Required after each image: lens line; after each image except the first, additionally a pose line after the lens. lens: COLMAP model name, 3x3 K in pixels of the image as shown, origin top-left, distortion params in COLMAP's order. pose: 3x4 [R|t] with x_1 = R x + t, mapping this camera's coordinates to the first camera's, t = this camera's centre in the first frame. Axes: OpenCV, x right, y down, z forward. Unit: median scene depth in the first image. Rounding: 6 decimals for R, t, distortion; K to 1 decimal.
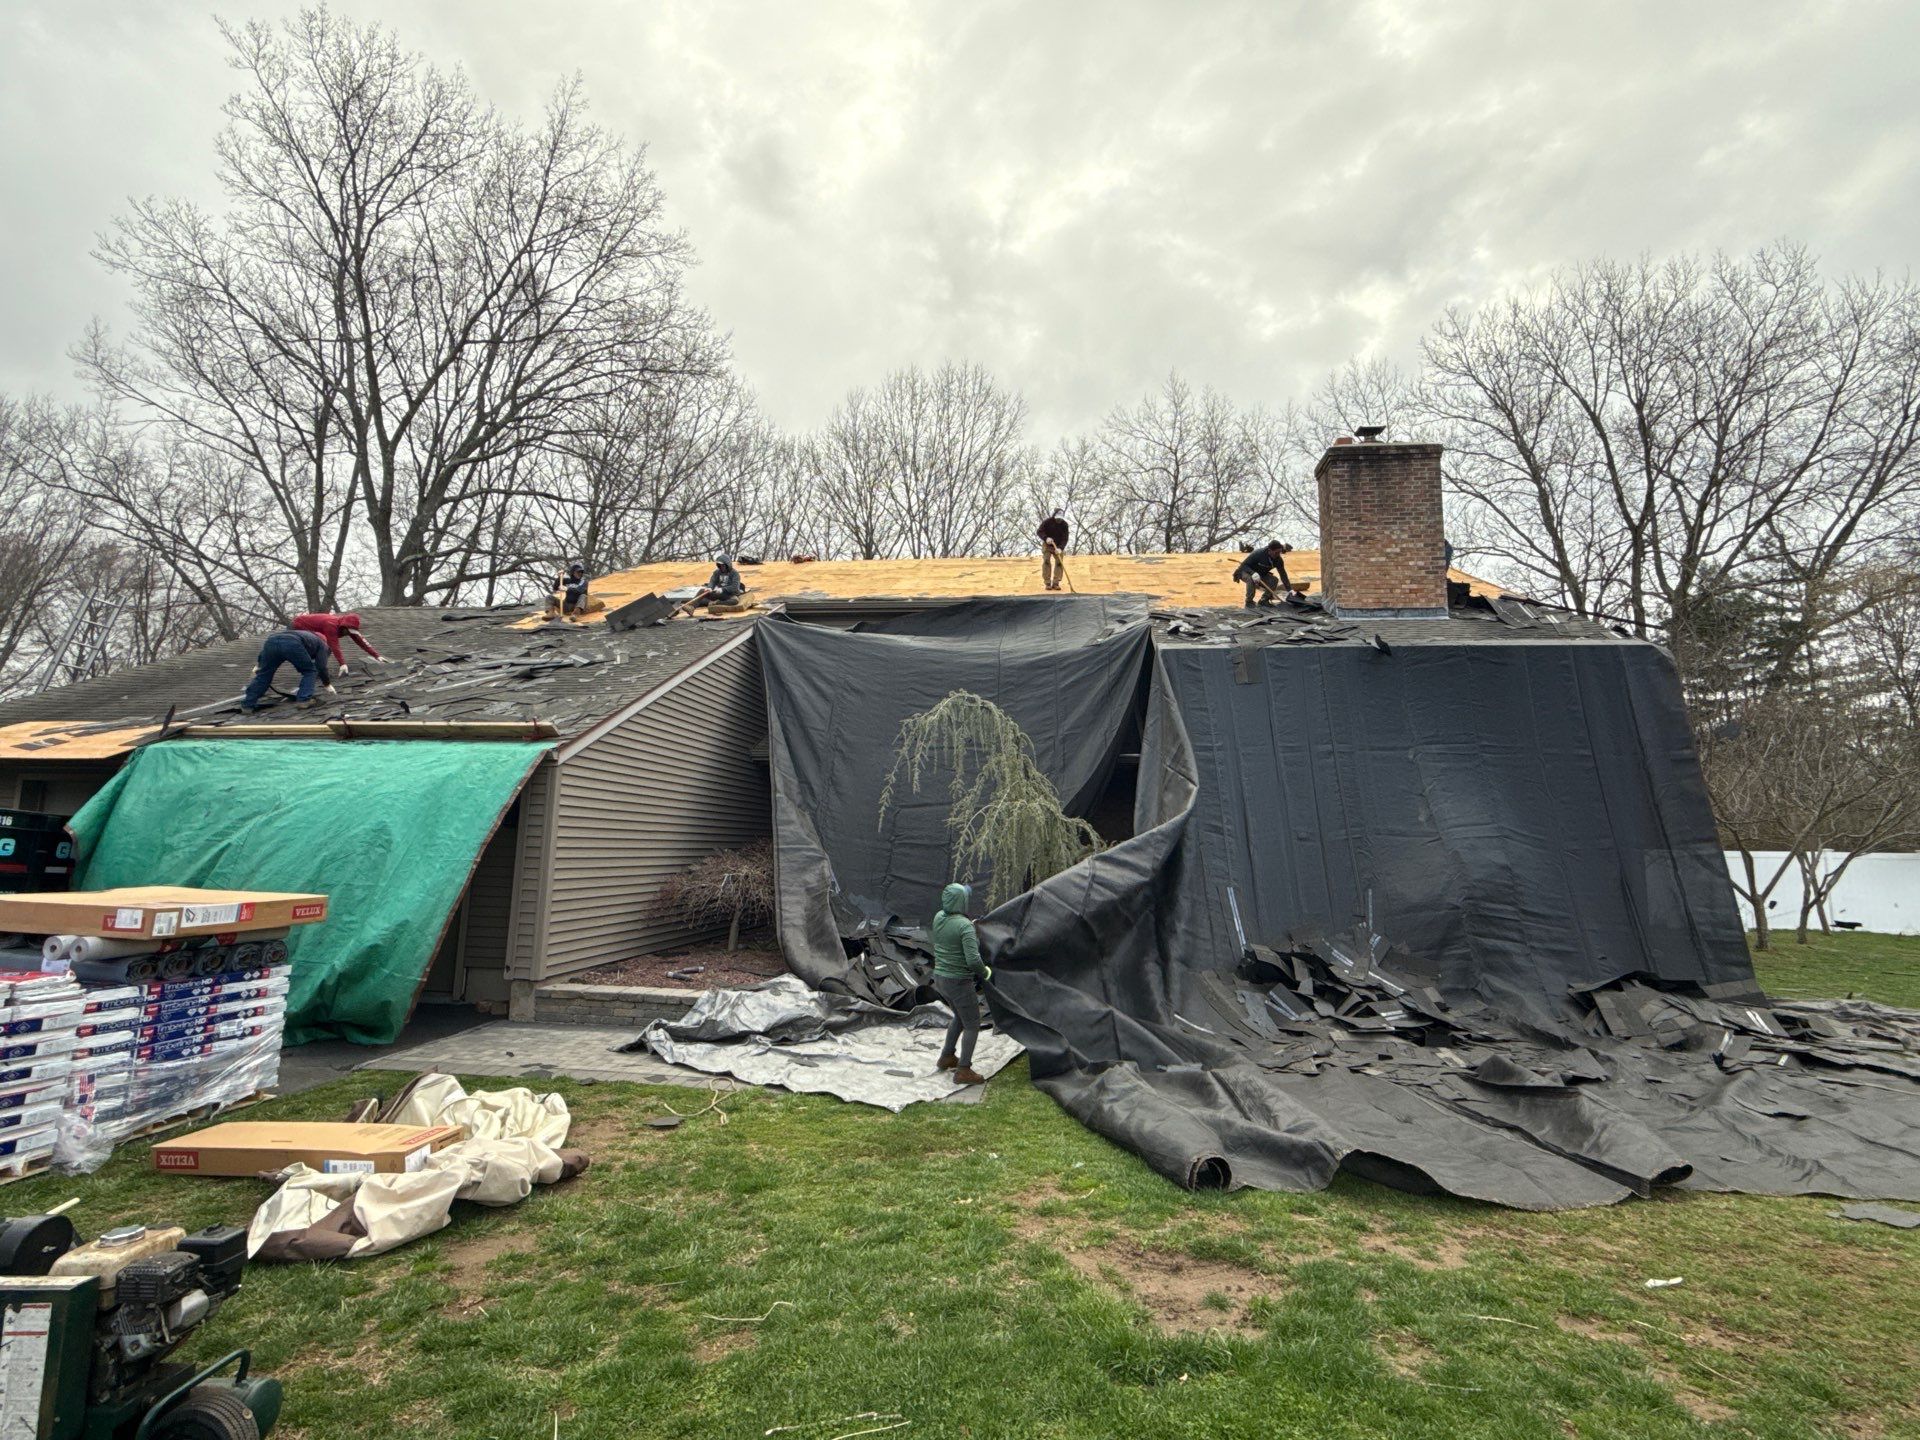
lens RADIAL K [[899.1, 0, 960.6], [0, 899.1, 715.7], [0, 0, 1]] dist [0.015120, -0.008522]
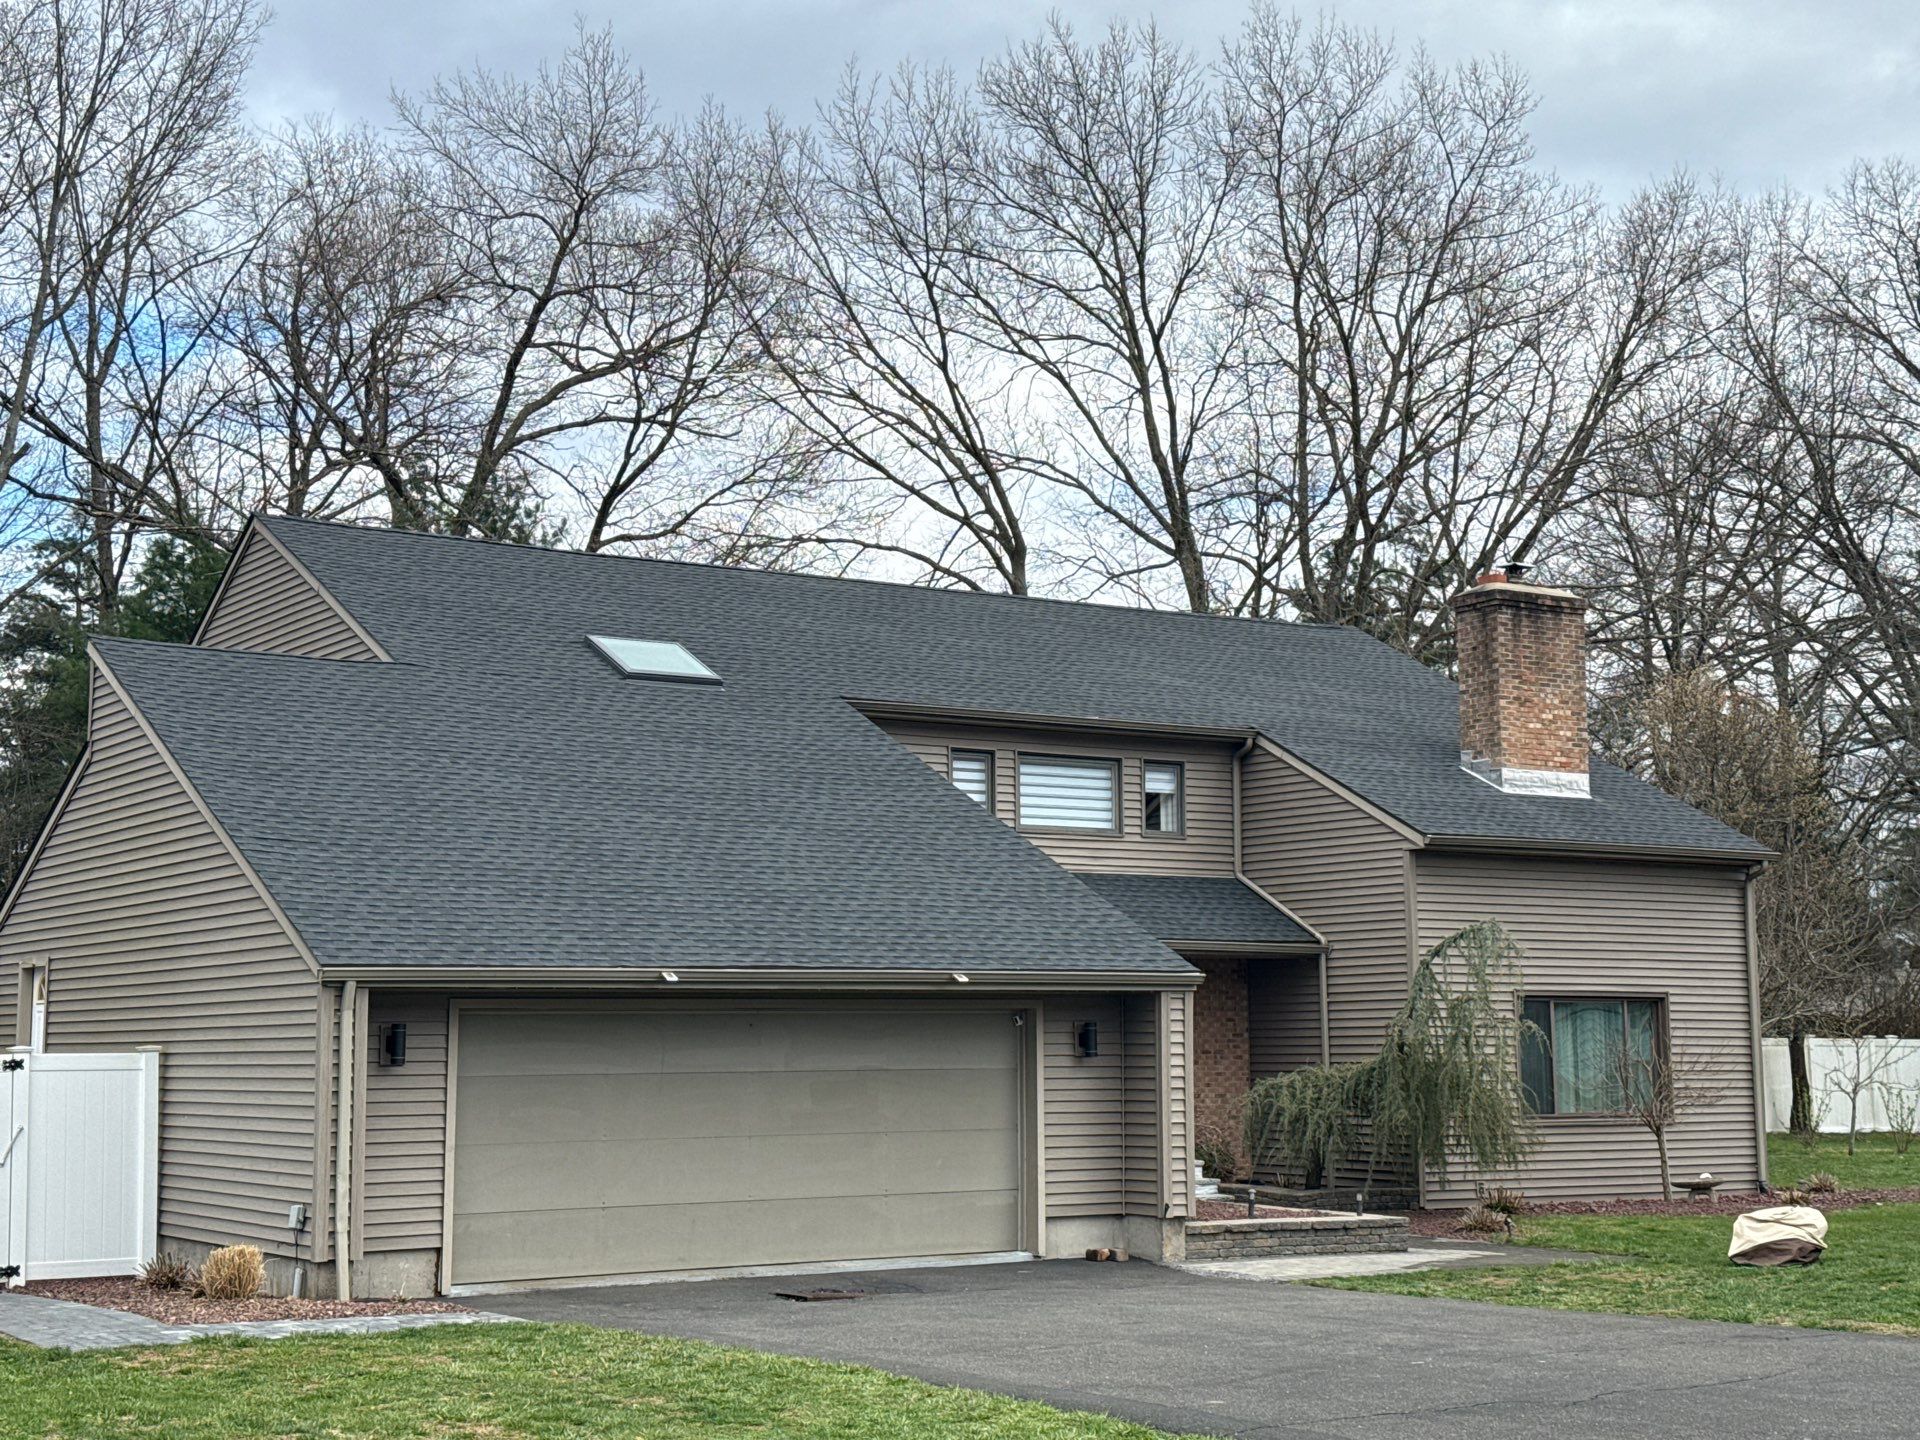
lens RADIAL K [[2723.4, 0, 960.9], [0, 2723.4, 722.0], [0, 0, 1]] dist [0.127933, -0.004196]
pose [[0.760635, 0.051067, 0.647168, -0.561083], [-0.072189, 0.997372, 0.006144, -0.050437], [-0.645154, -0.051392, 0.762323, -0.224970]]
